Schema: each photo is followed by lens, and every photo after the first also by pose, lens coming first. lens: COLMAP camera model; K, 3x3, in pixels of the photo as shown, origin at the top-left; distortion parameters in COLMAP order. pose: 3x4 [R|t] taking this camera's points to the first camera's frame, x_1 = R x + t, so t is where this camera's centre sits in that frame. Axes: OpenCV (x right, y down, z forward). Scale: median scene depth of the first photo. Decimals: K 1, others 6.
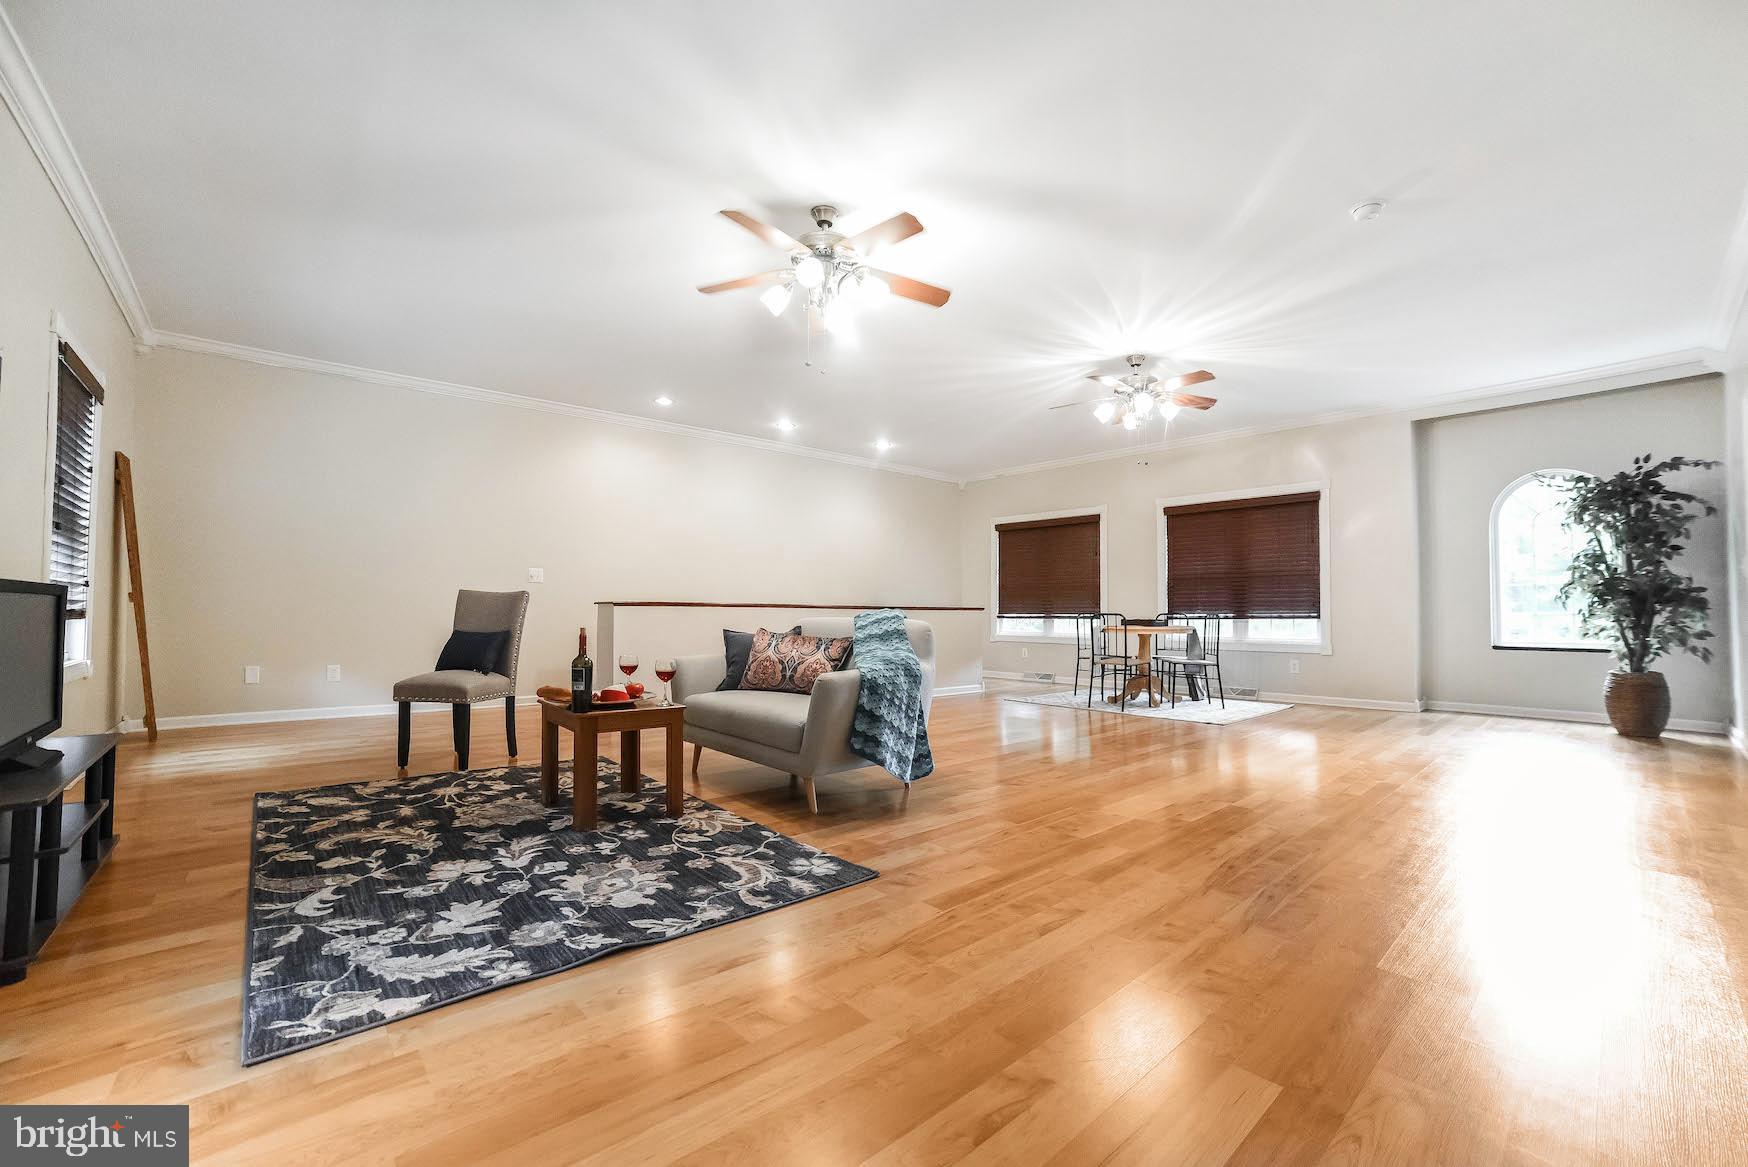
lens RADIAL K [[708.3, 0, 877.0], [0, 708.3, 590.6], [0, 0, 1]] dist [-0.082986, 0.029808]
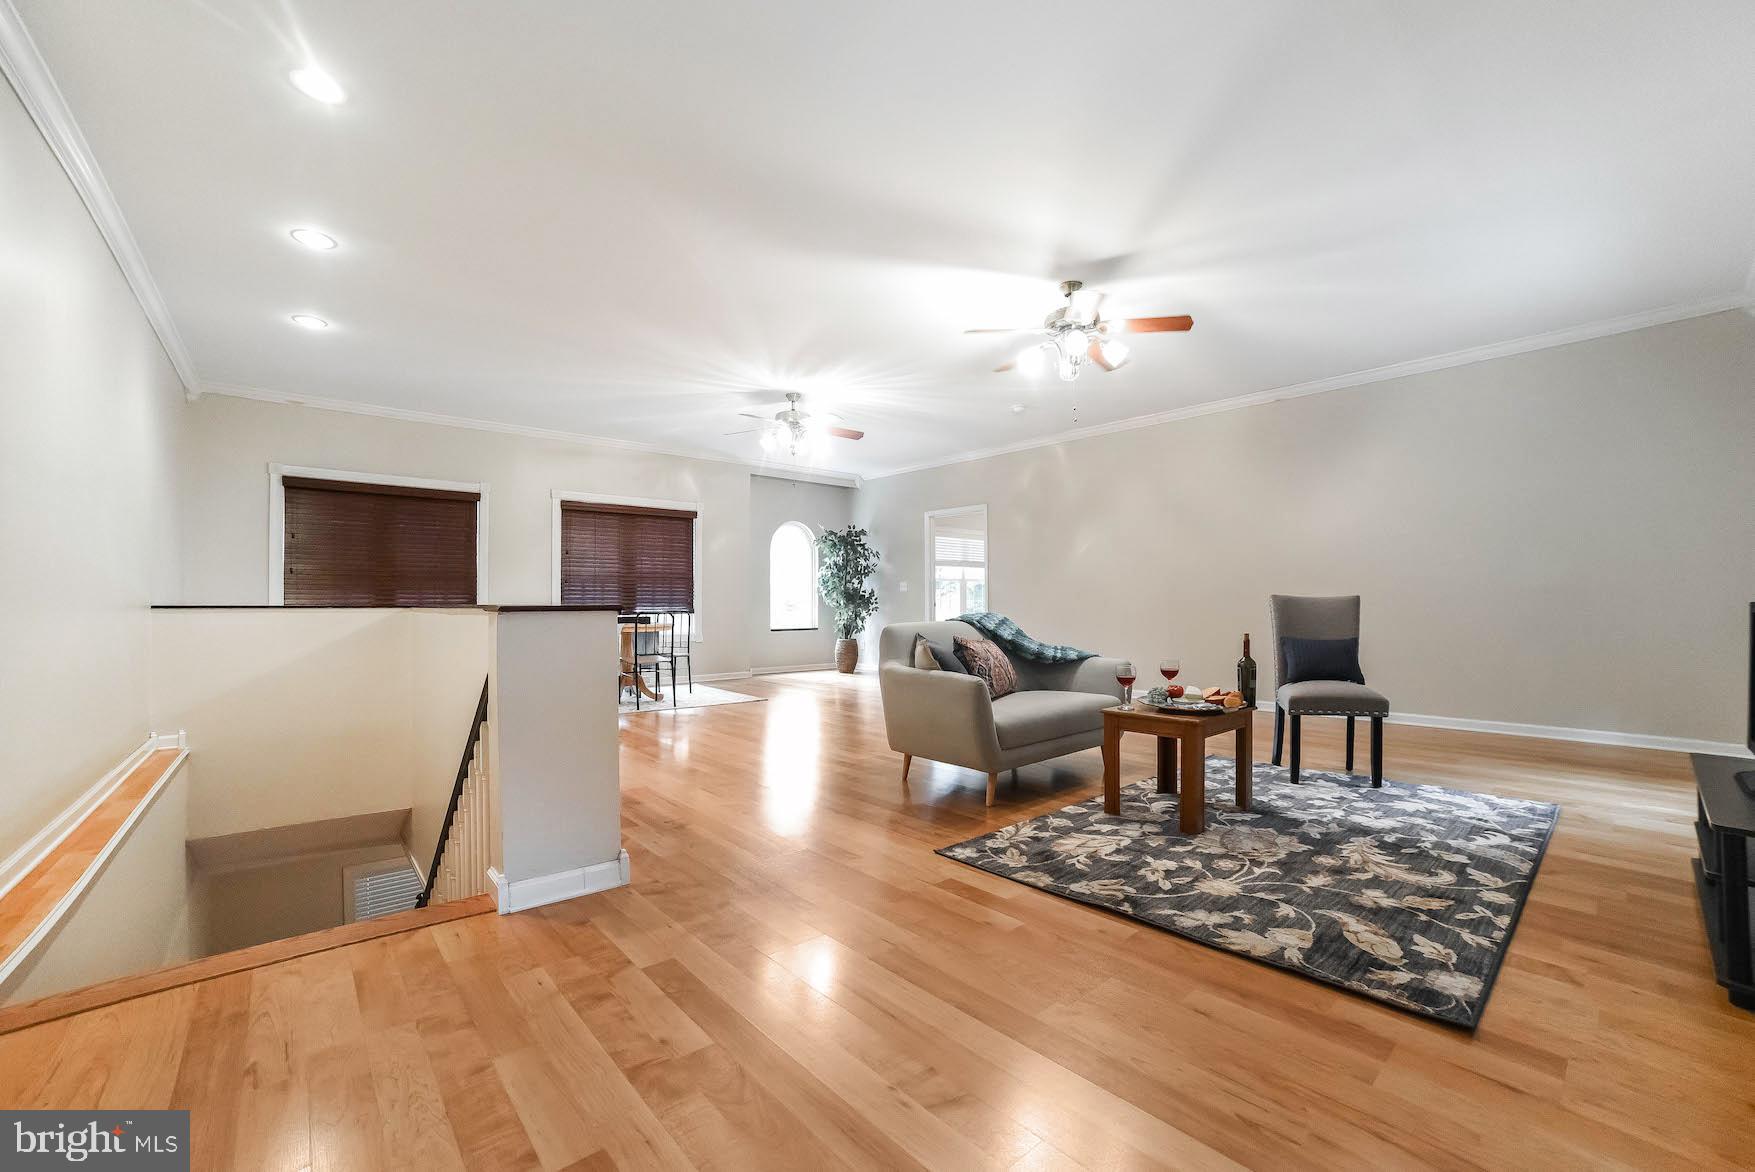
lens RADIAL K [[711.2, 0, 880.5], [0, 711.2, 593.1], [0, 0, 1]] dist [-0.082986, 0.029808]
pose [[0.012230, 0.009364, 0.999881, -1.693200], [-0.026636, 0.999604, -0.009036, 0.016020], [-0.999570, -0.026522, 0.012475, 1.707799]]
